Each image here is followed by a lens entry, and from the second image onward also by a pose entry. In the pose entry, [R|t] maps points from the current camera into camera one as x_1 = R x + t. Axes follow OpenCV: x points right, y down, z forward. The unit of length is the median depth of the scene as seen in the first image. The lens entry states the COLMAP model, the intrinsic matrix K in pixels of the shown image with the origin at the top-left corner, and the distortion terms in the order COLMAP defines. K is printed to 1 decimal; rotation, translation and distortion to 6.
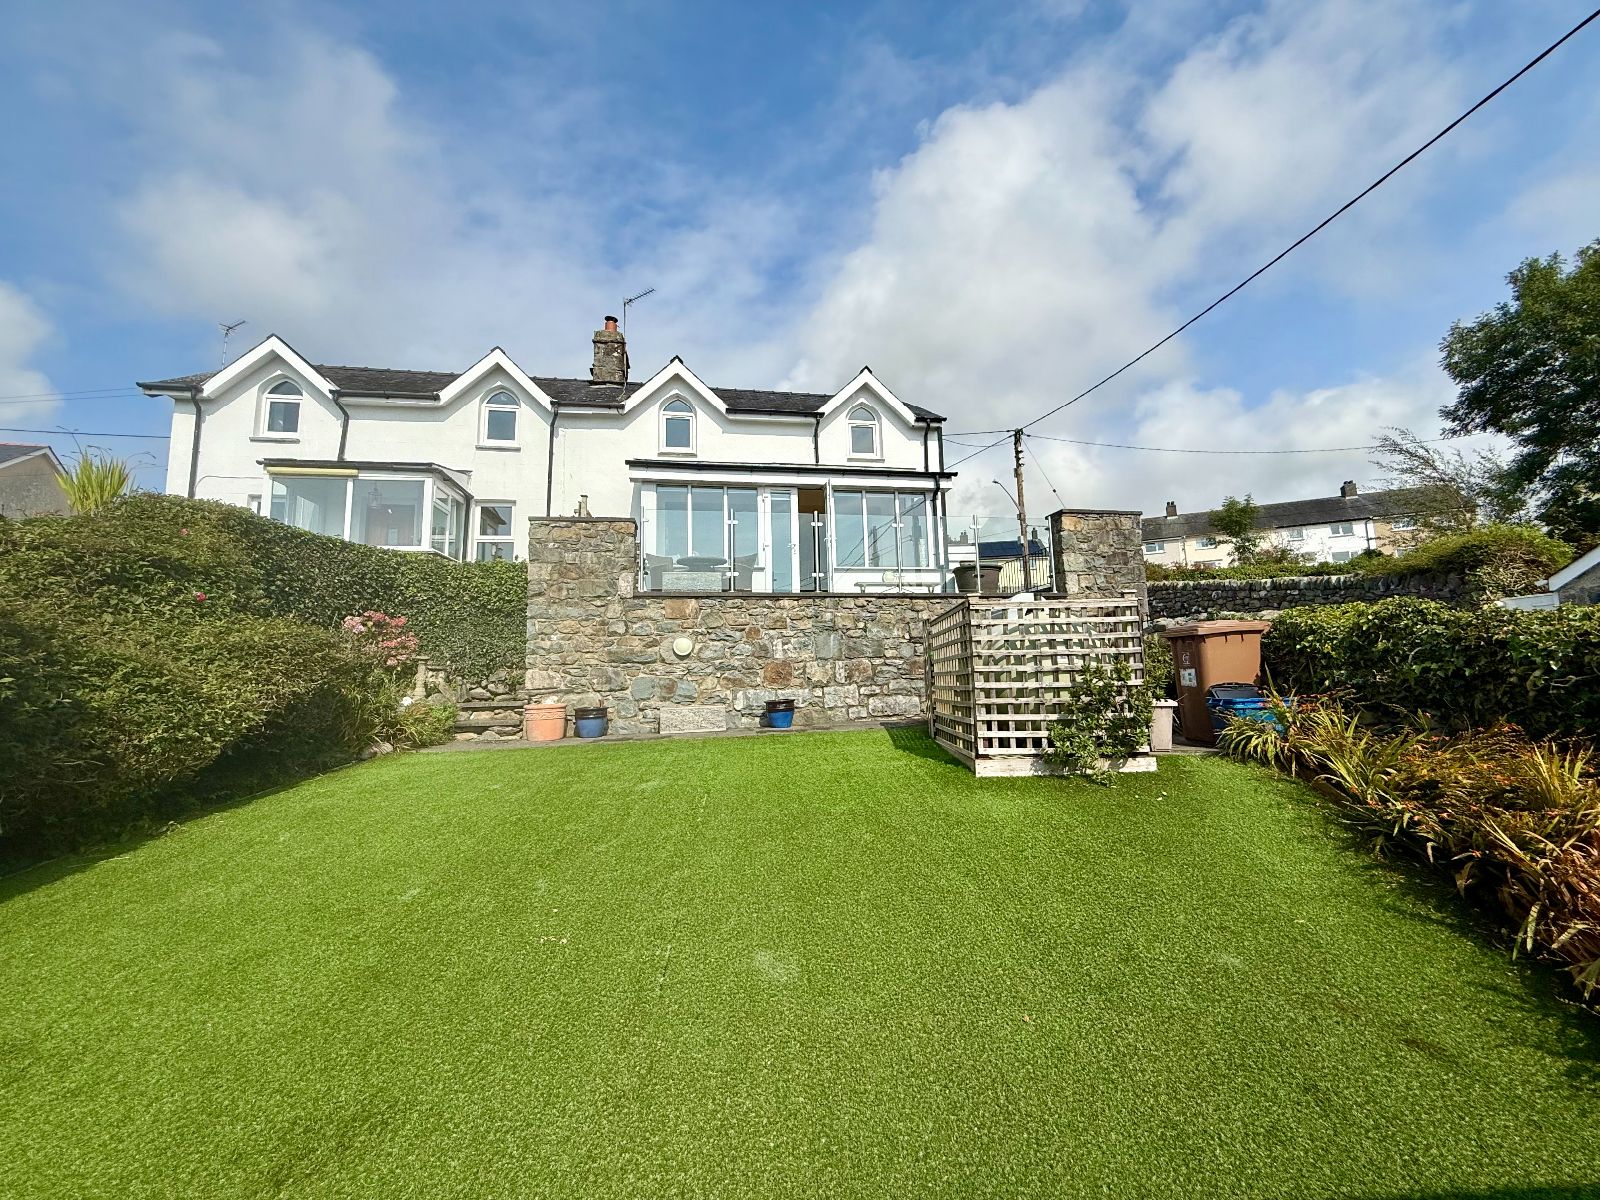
lens RADIAL K [[637.8, 0, 800.0], [0, 637.8, 600.0], [0, 0, 1]] dist [-0.000557, 0.000134]
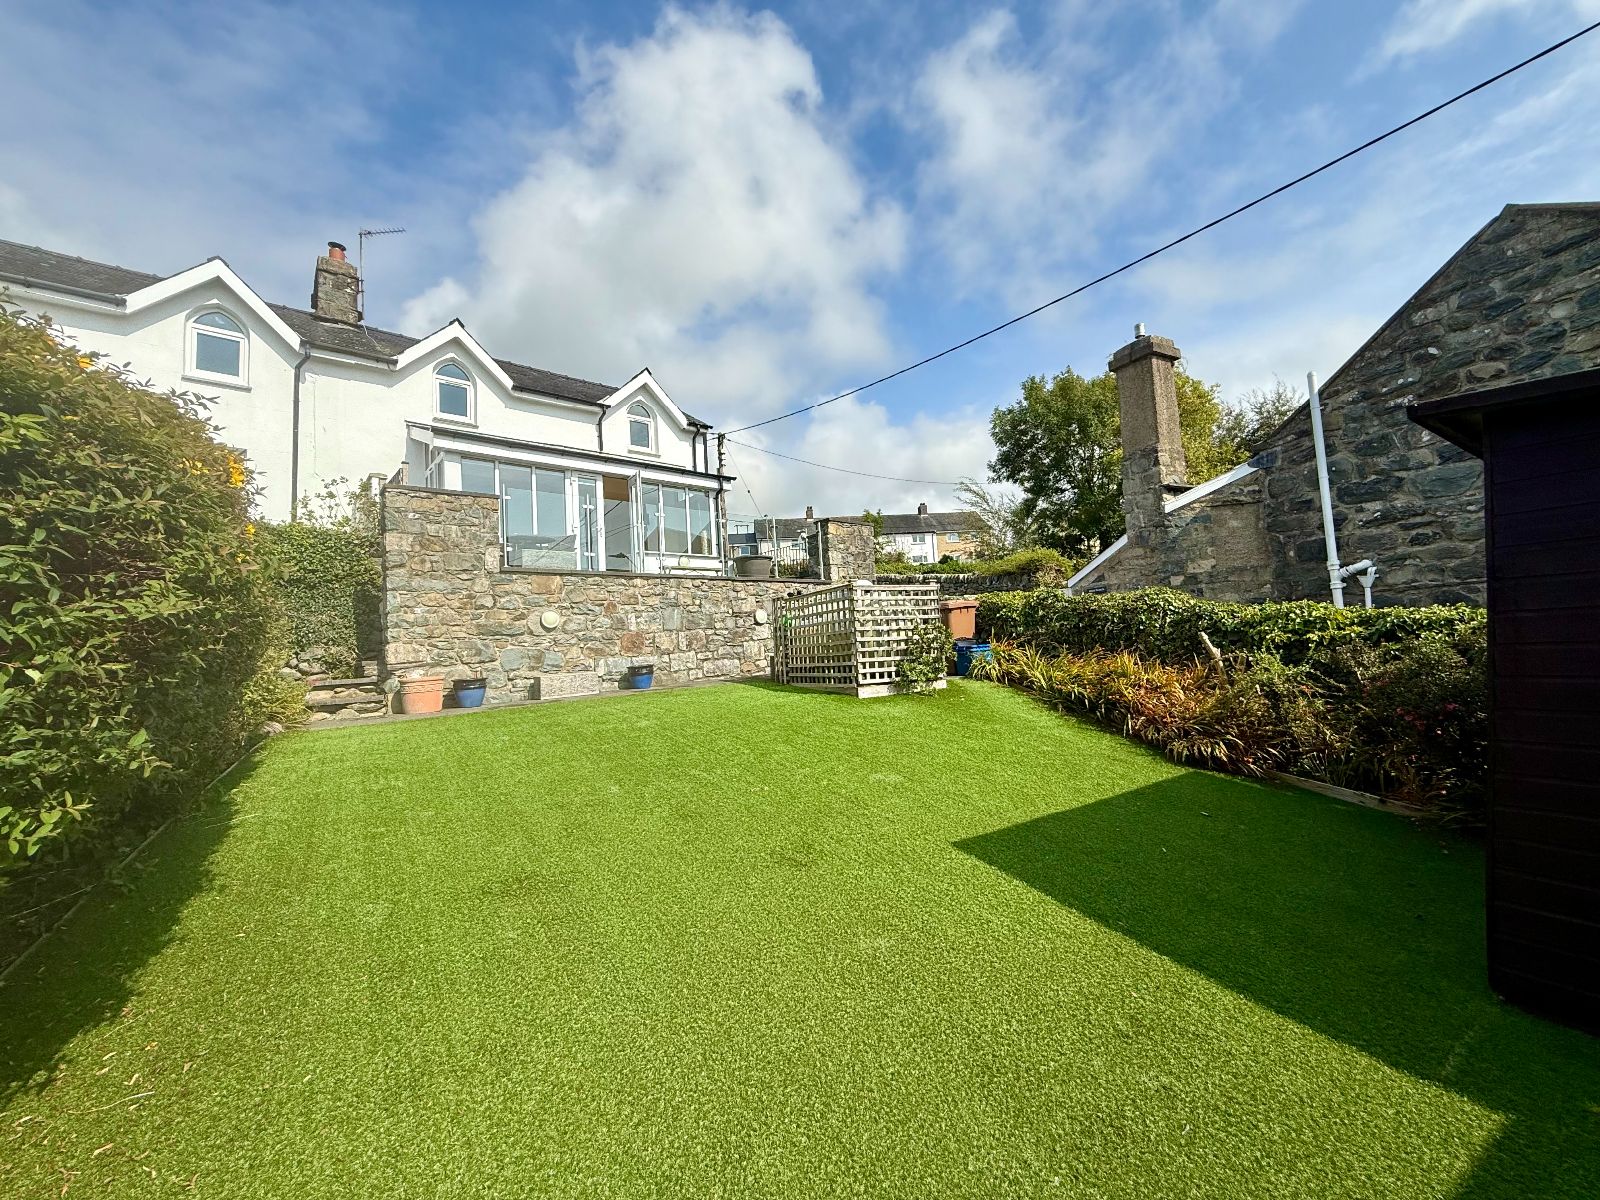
lens RADIAL K [[637.8, 0, 800.0], [0, 637.8, 600.0], [0, 0, 1]] dist [-0.000557, 0.000134]
pose [[0.855832, 0.013748, 0.517071, -0.361098], [-0.026245, 0.999513, 0.016864, 0.010085], [-0.516587, -0.028003, 0.855777, -0.131773]]
